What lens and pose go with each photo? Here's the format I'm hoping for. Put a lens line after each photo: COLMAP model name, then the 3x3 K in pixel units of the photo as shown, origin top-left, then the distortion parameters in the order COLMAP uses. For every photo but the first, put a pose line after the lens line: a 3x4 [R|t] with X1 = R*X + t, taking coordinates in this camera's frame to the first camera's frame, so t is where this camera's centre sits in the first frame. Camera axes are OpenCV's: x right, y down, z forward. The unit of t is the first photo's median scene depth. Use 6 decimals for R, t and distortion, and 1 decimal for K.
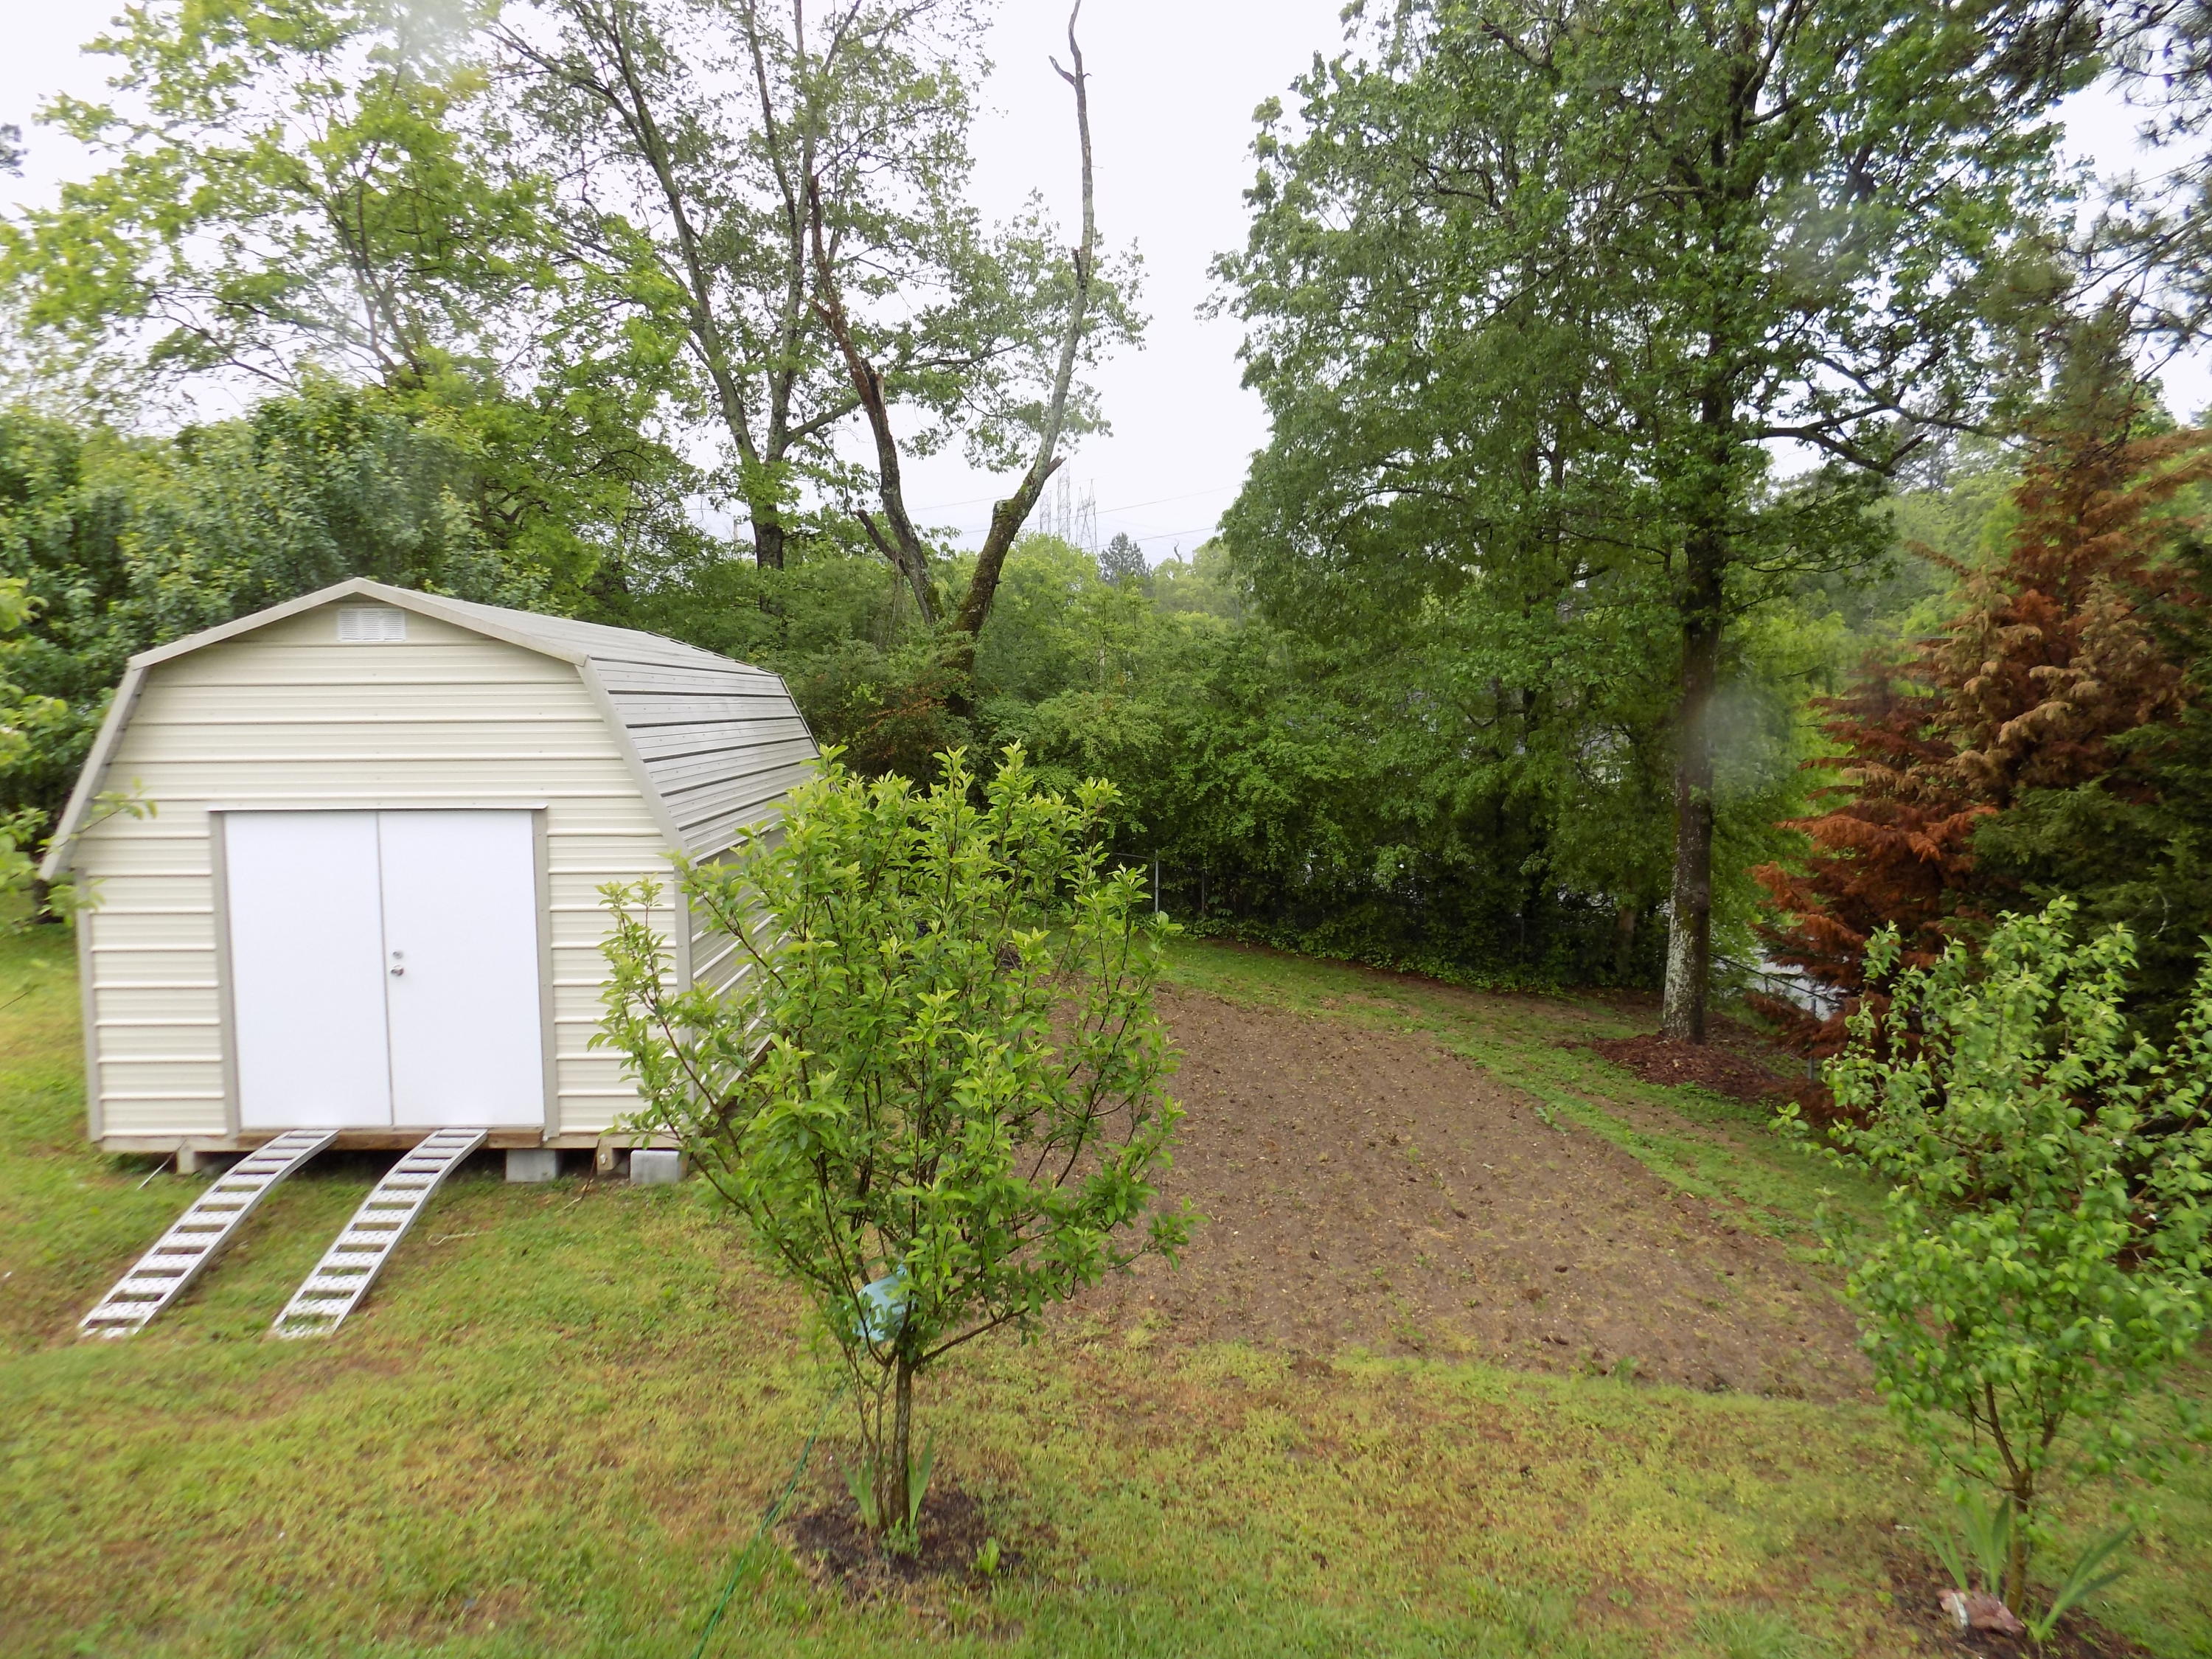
lens RADIAL K [[1499.1, 0, 1105.1], [0, 1499.1, 818.6], [0, 0, 1]] dist [-0.071173, 0.071394]
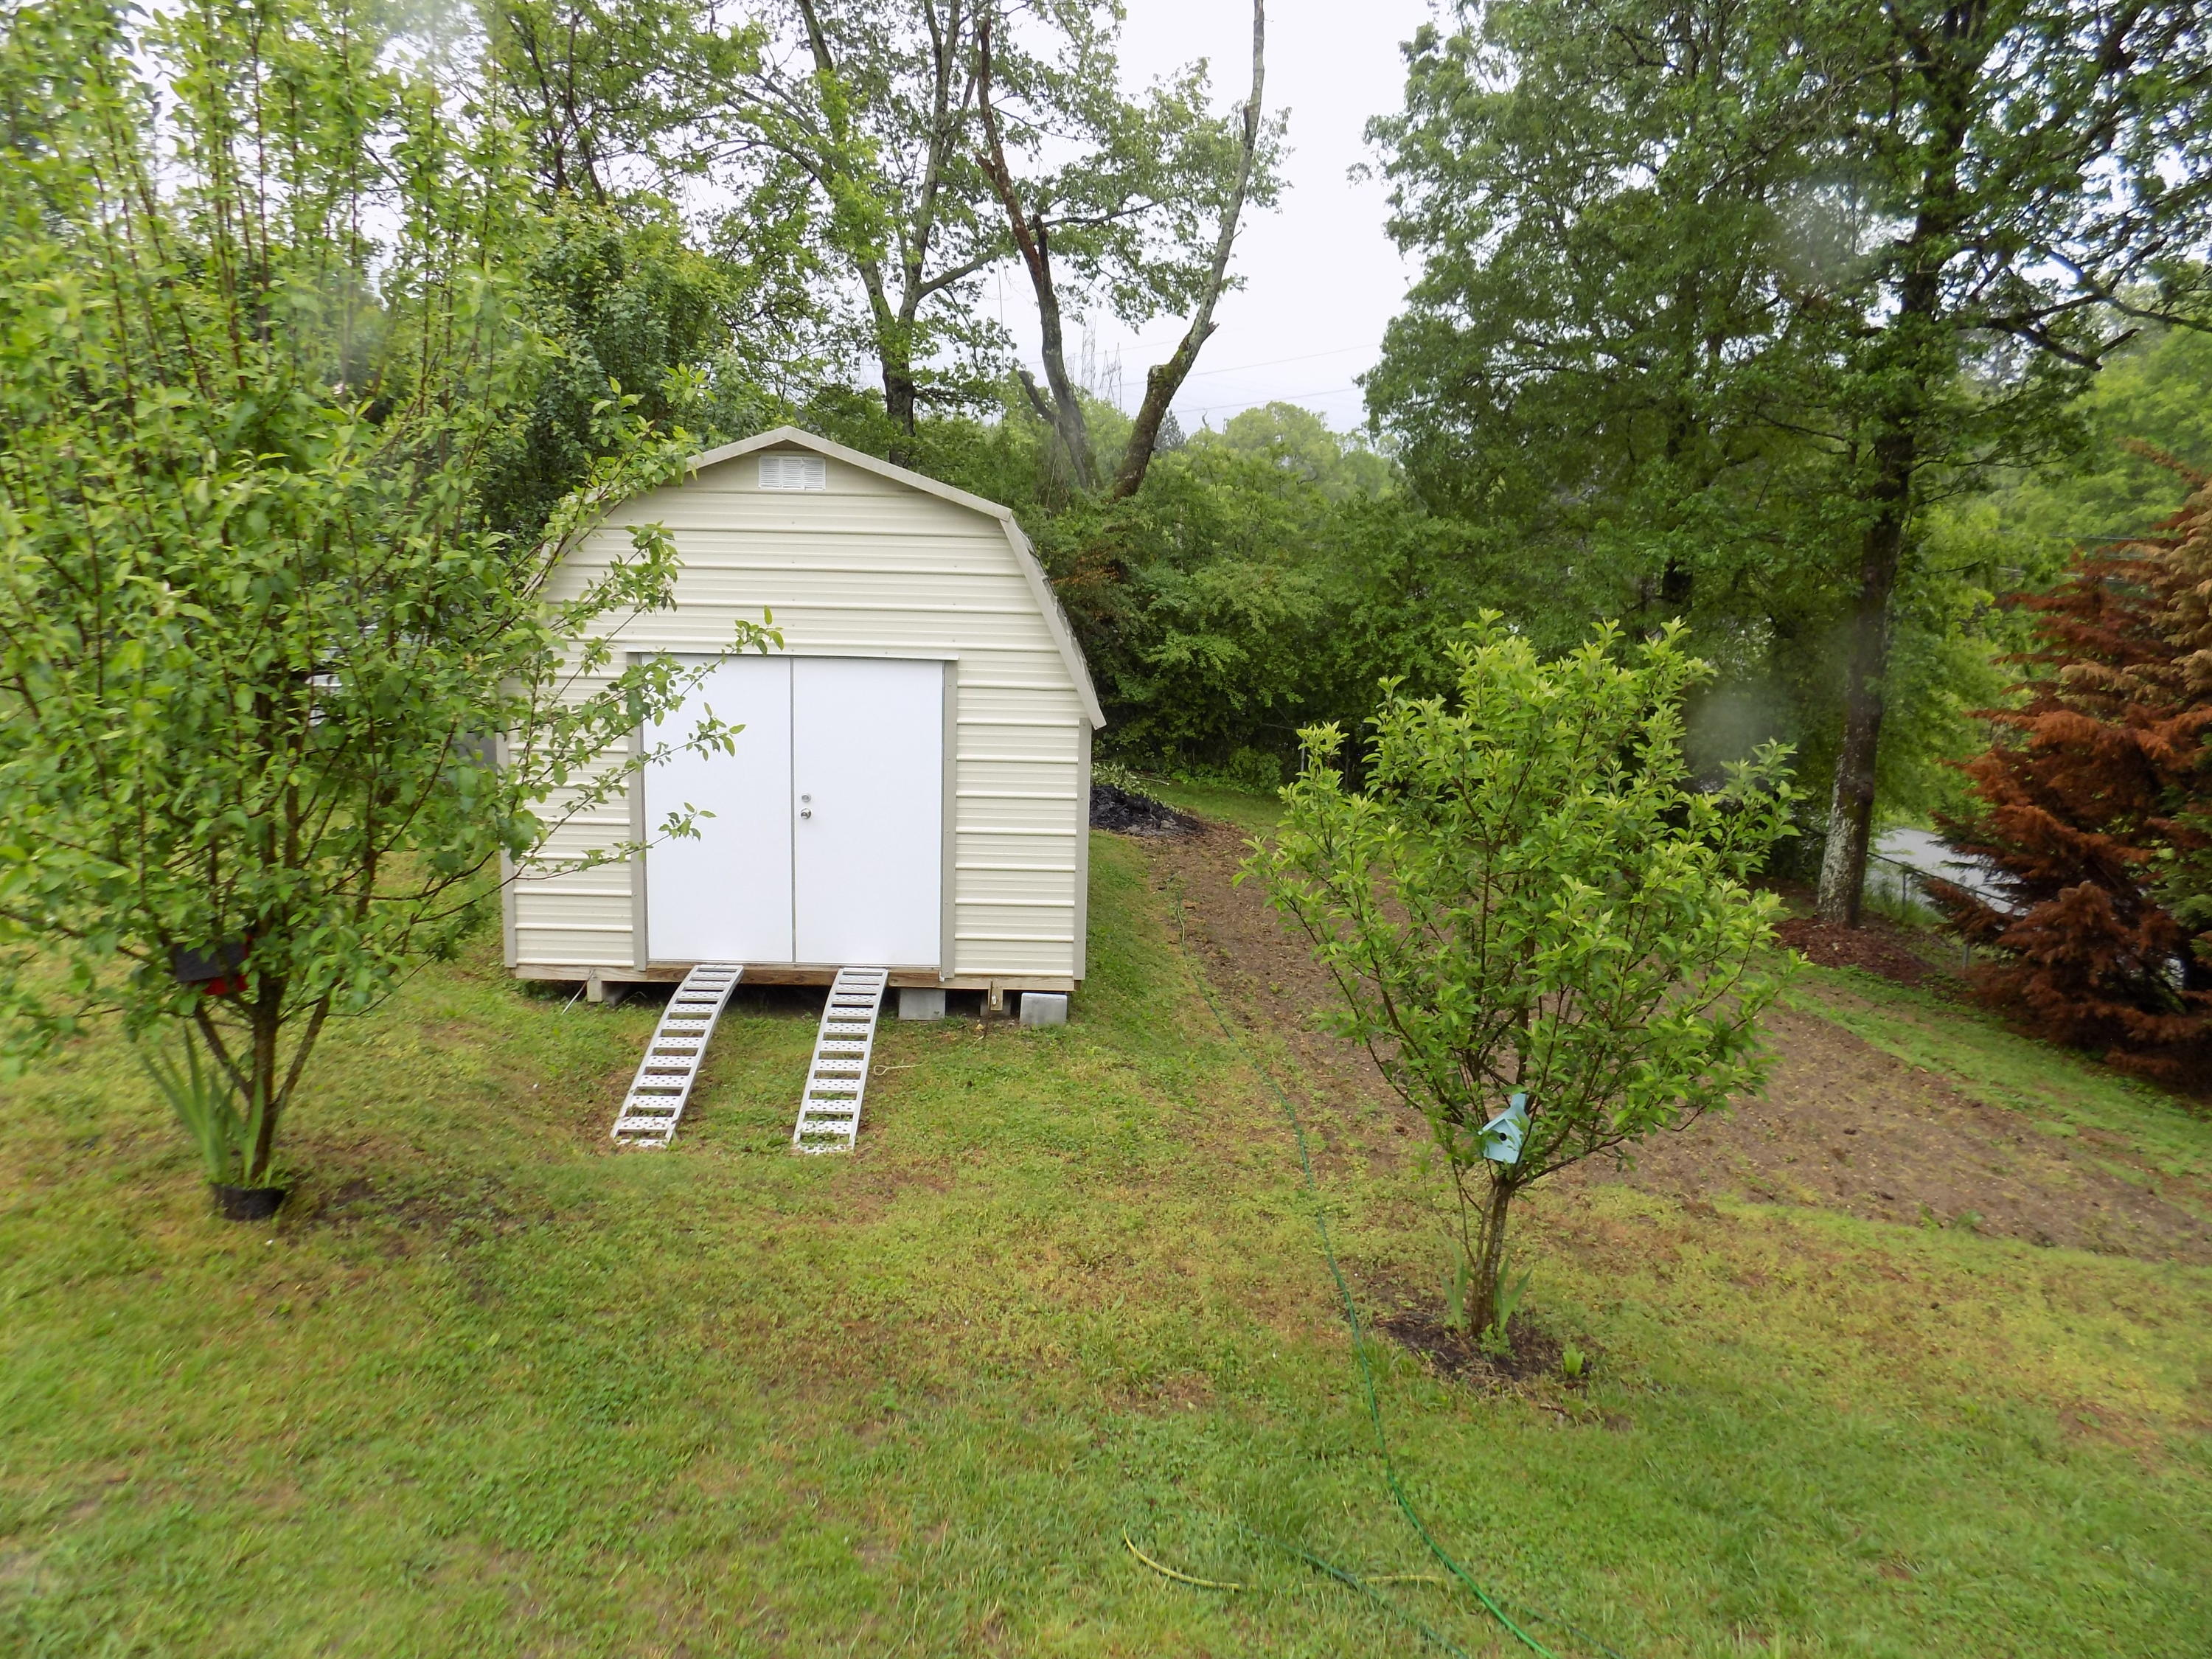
lens RADIAL K [[1499.1, 0, 1105.1], [0, 1499.1, 818.6], [0, 0, 1]] dist [-0.071173, 0.071394]
pose [[0.999474, 0.032395, -0.001413, -0.135963], [-0.032155, 0.995802, 0.085694, 0.005197], [0.004184, -0.085603, 0.996321, -0.018455]]
